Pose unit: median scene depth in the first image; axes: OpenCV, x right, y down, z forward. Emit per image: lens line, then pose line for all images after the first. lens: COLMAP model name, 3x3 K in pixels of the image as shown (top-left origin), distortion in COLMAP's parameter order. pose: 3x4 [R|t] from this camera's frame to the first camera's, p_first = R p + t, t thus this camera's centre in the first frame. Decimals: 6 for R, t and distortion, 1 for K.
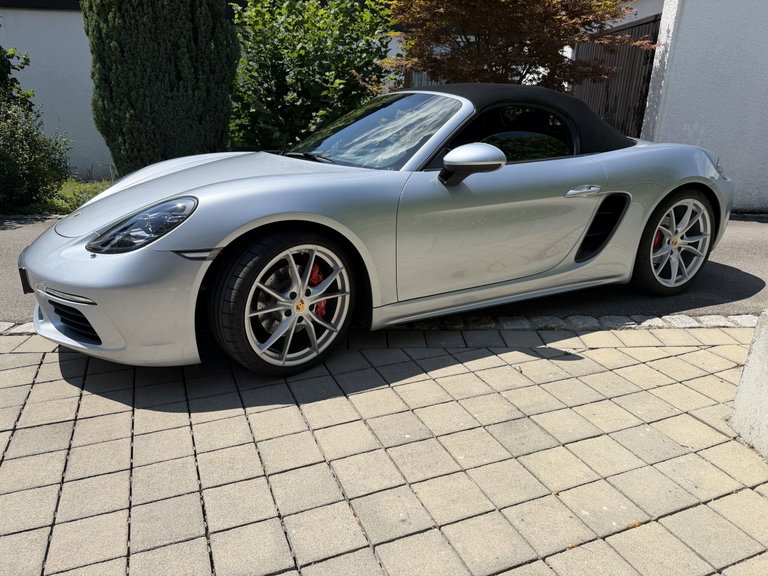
lens RADIAL K [[545.5, 0, 384.0], [0, 545.5, 288.0], [0, 0, 1]] dist [0.015044, -0.022084]
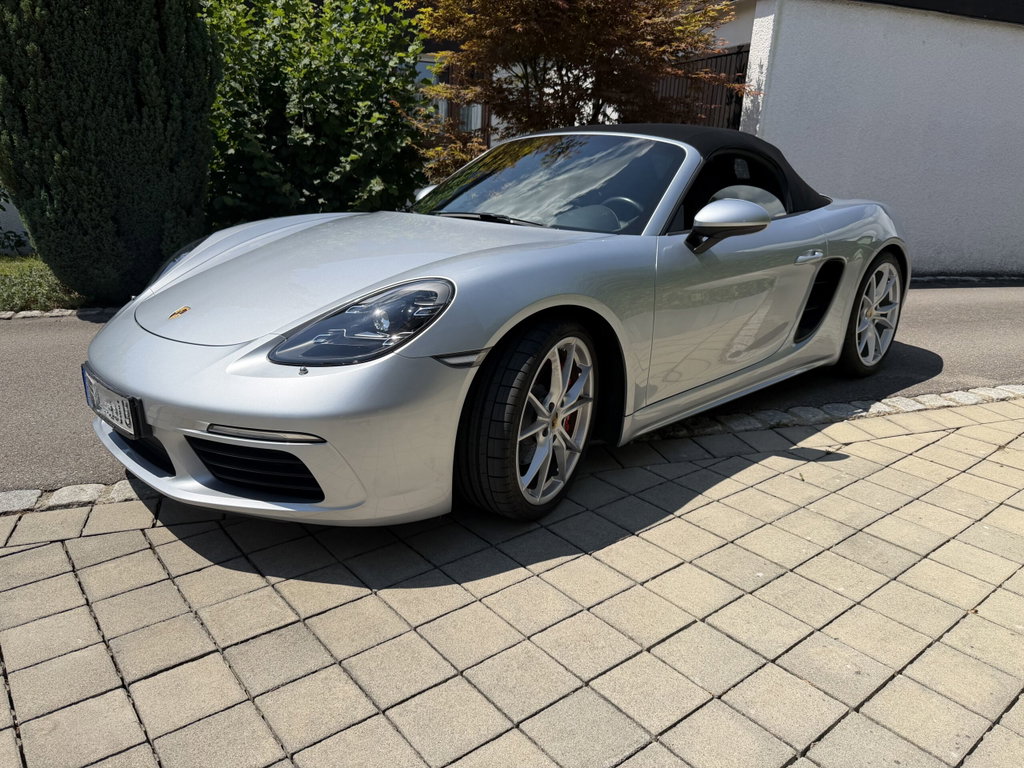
lens RADIAL K [[727.3, 0, 512.0], [0, 727.3, 384.0], [0, 0, 1]] dist [0.015044, -0.022084]
pose [[0.960573, -0.070471, 0.268950, -0.383311], [0.072998, 0.997332, 0.000609, -0.018052], [-0.268275, 0.019047, 0.963154, 0.056223]]
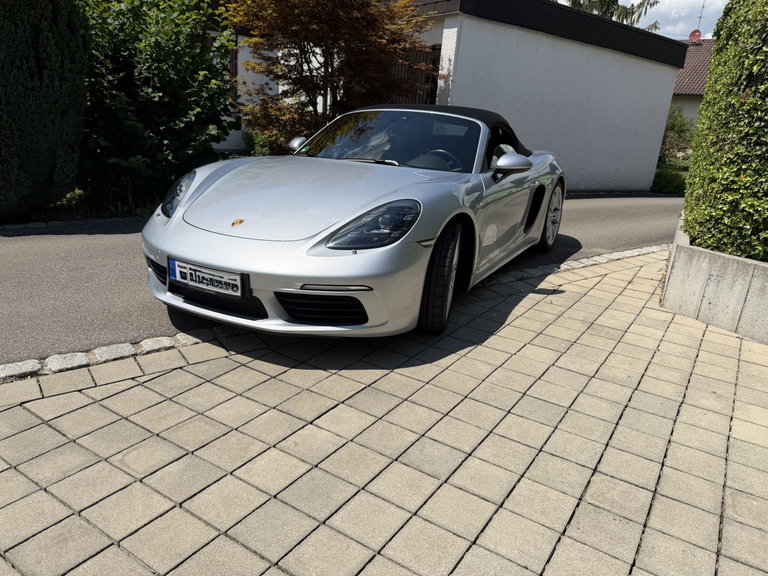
lens RADIAL K [[545.5, 0, 384.0], [0, 545.5, 288.0], [0, 0, 1]] dist [0.015044, -0.022084]
pose [[0.830296, -0.133679, 0.541053, -0.827271], [0.124375, 0.990769, 0.053927, -0.026548], [-0.543267, 0.022518, 0.839258, -0.028815]]
